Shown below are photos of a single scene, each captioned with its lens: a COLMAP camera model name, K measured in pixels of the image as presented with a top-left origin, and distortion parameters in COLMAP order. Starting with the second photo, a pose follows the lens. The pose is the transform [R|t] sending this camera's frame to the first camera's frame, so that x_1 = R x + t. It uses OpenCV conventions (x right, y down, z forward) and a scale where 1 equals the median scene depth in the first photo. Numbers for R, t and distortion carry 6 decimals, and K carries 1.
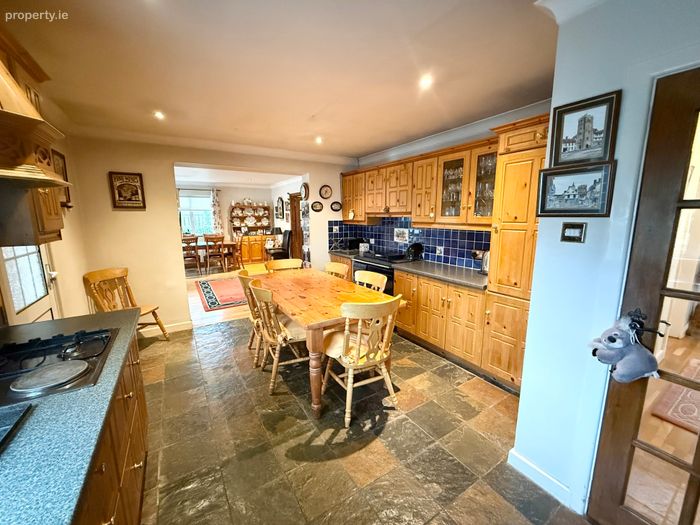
lens RADIAL K [[280.4, 0, 349.3], [0, 280.4, 262.6], [0, 0, 1]] dist [0.001268, -0.000106]
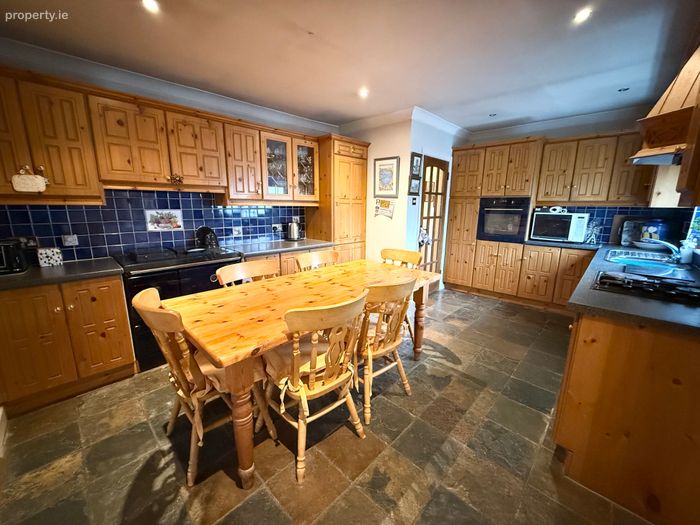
lens RADIAL K [[280.4, 0, 346.4], [0, 280.4, 262.5], [0, 0, 1]] dist [0.001268, -0.000106]
pose [[-0.228712, -0.194882, 0.953788, -0.733722], [0.155884, 0.959783, 0.233487, -0.115392], [-0.960932, 0.202081, -0.189135, 0.947612]]
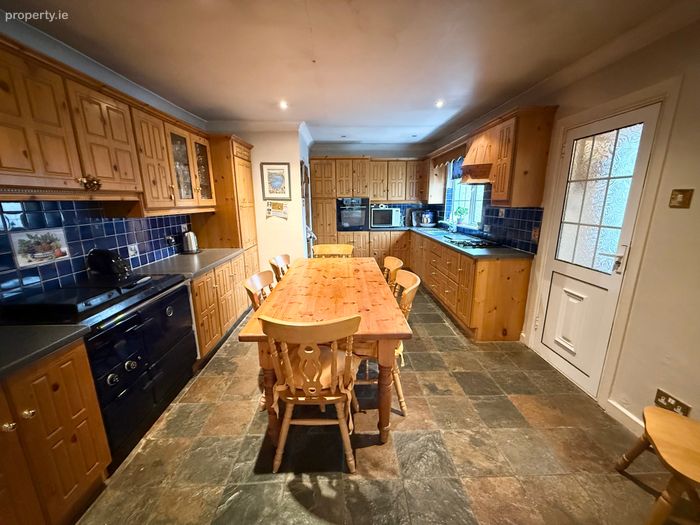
lens RADIAL K [[280.4, 0, 350.1], [0, 280.4, 262.2], [0, 0, 1]] dist [0.001268, -0.000106]
pose [[-0.856722, -0.098208, 0.506342, -0.533469], [0.101903, 0.930125, 0.352823, -0.226847], [-0.505611, 0.353869, -0.786851, 1.427372]]
